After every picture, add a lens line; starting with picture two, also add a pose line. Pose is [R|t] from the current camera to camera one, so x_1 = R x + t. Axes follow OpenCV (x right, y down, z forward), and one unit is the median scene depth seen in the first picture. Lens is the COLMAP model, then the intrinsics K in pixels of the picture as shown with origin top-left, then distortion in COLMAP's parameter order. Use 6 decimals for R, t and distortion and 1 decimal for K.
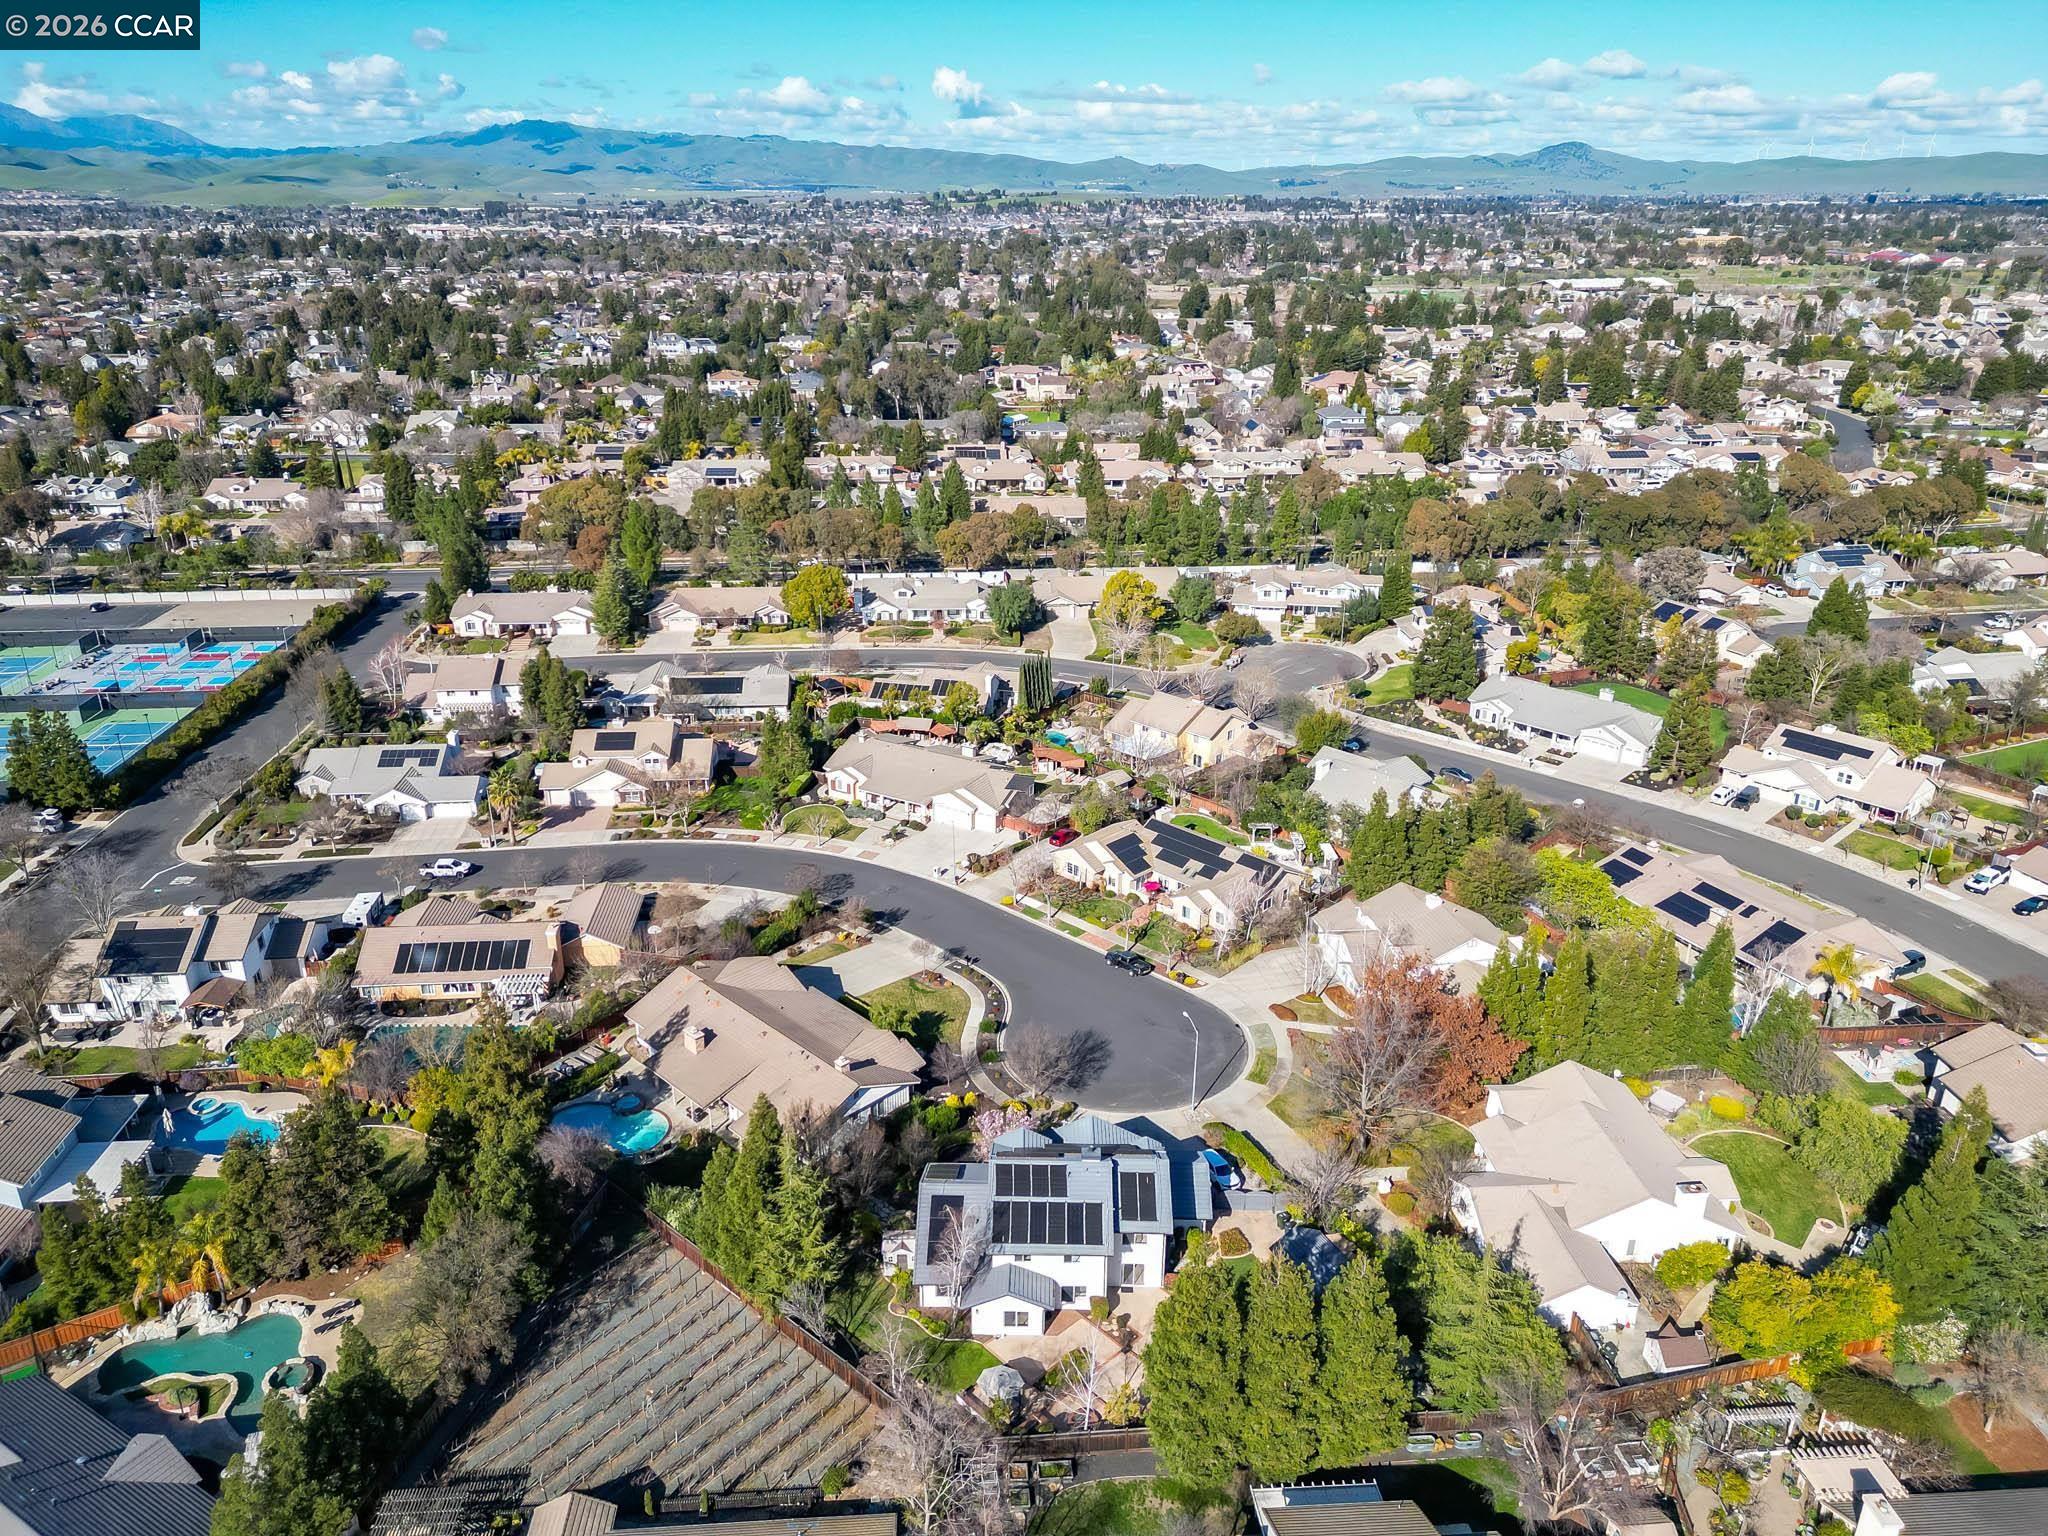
lens RADIAL K [[1417.8, 0, 1024.0], [0, 1417.8, 768.0], [0, 0, 1]] dist [0.039143, -0.001058]
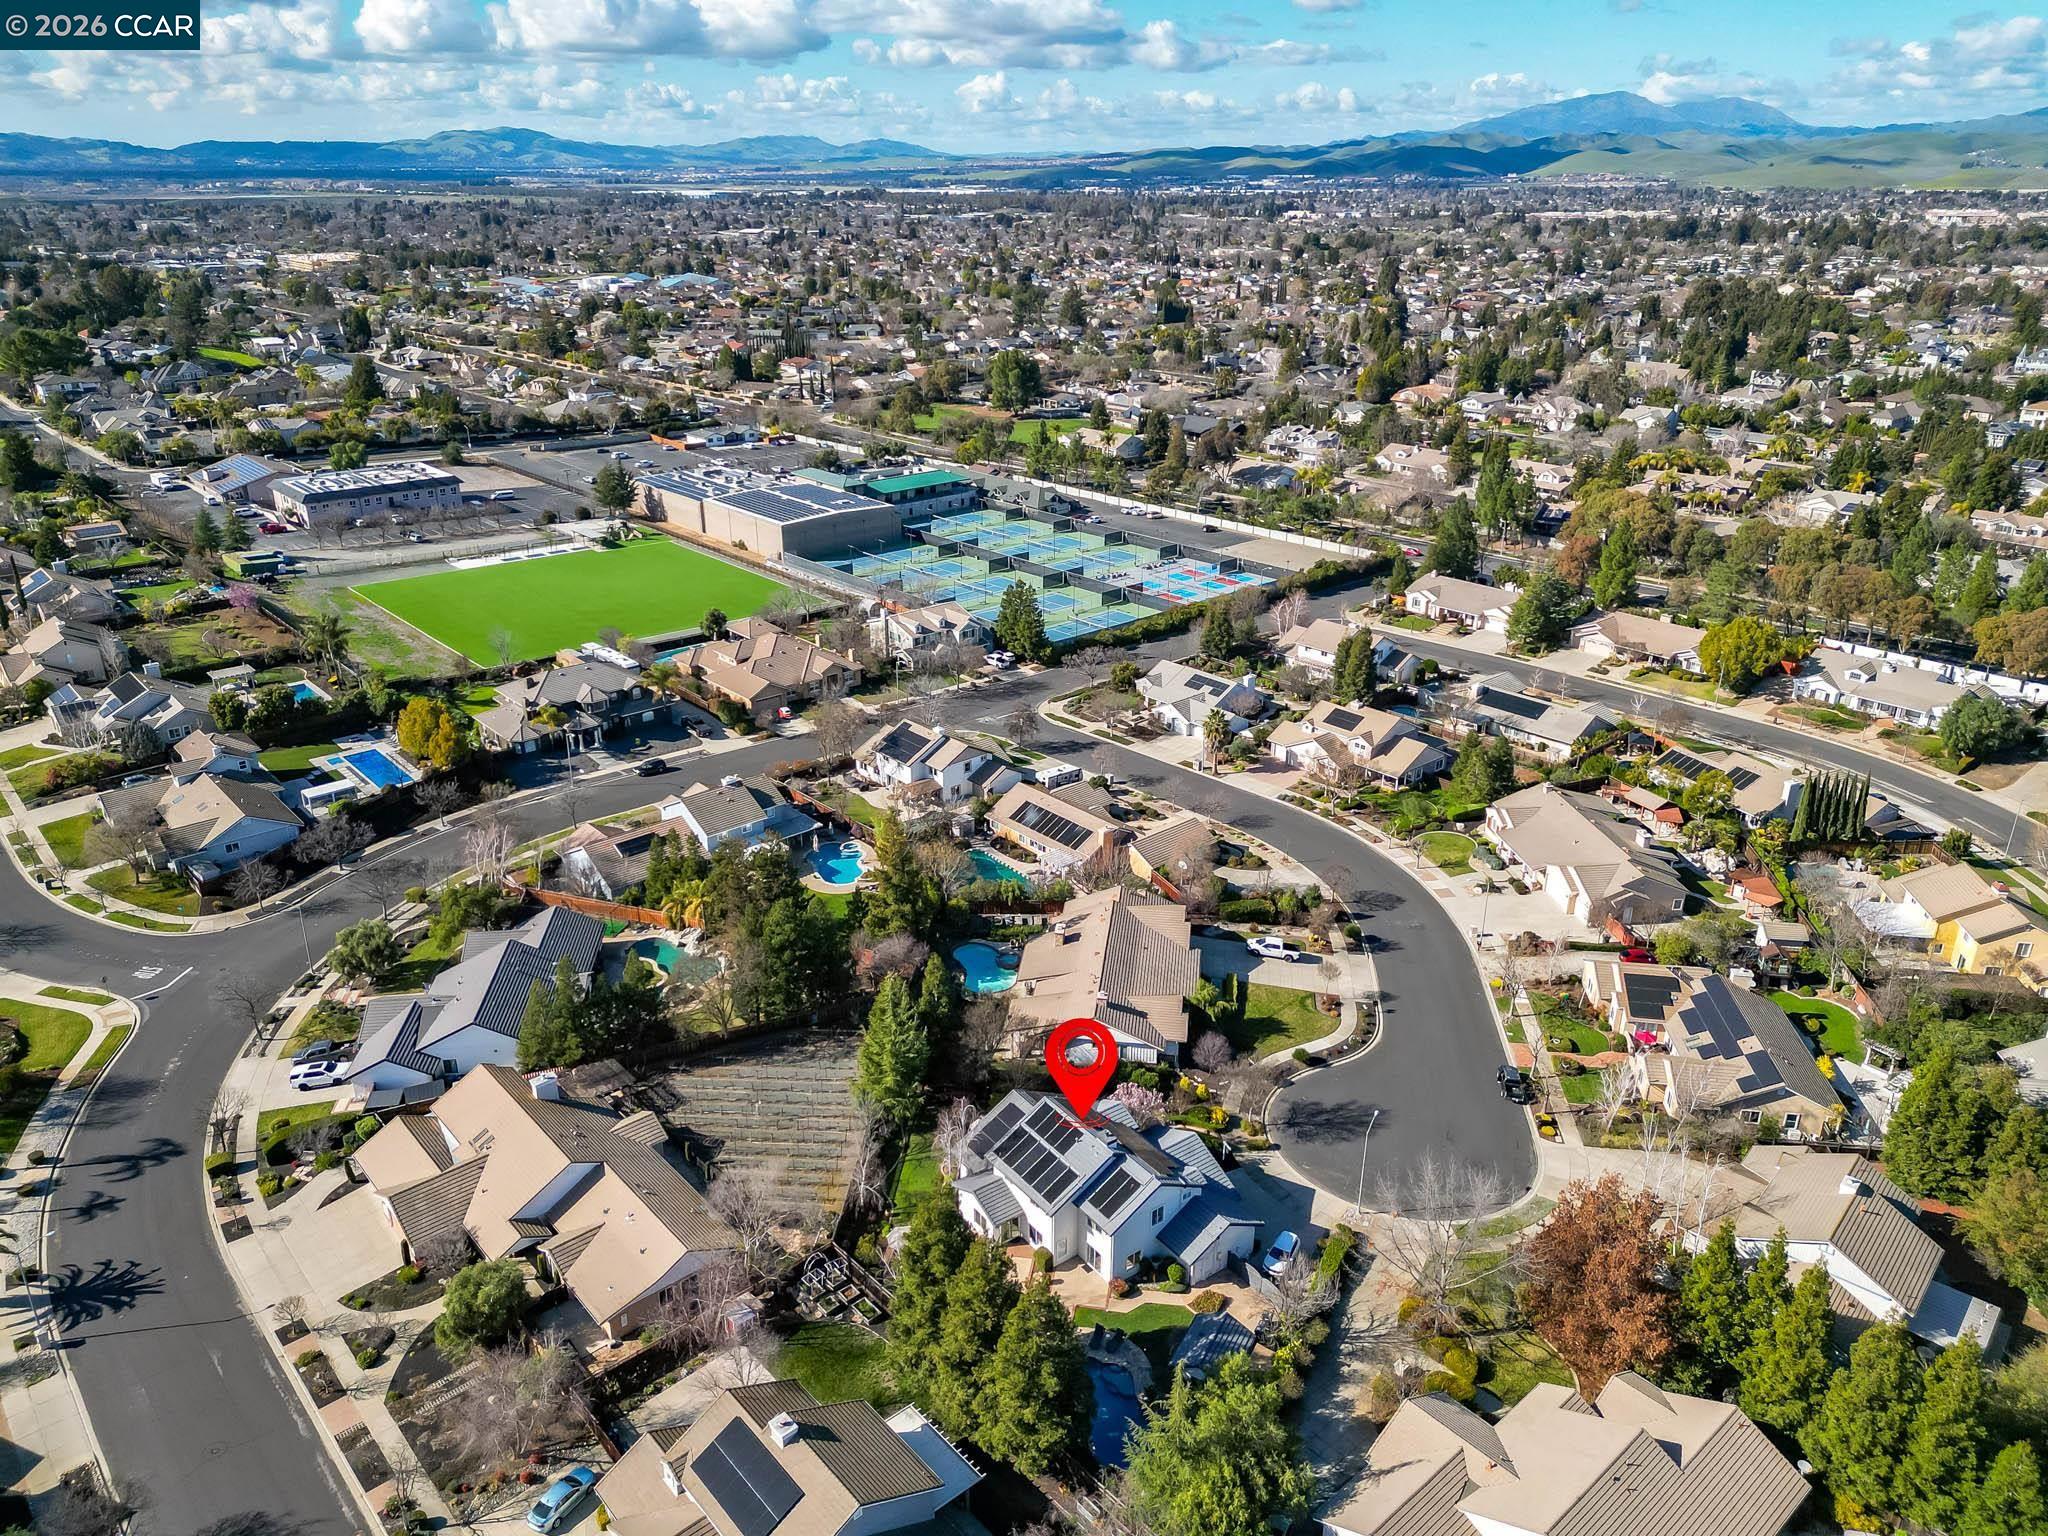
lens RADIAL K [[1462.6, 0, 1024.0], [0, 1462.6, 768.0], [0, 0, 1]] dist [0.083248, -0.079671]
pose [[0.580131, 0.300406, -0.757103, 0.421920], [-0.298827, 0.943186, 0.145265, -0.072930], [0.757727, 0.141970, 0.636941, 0.116977]]
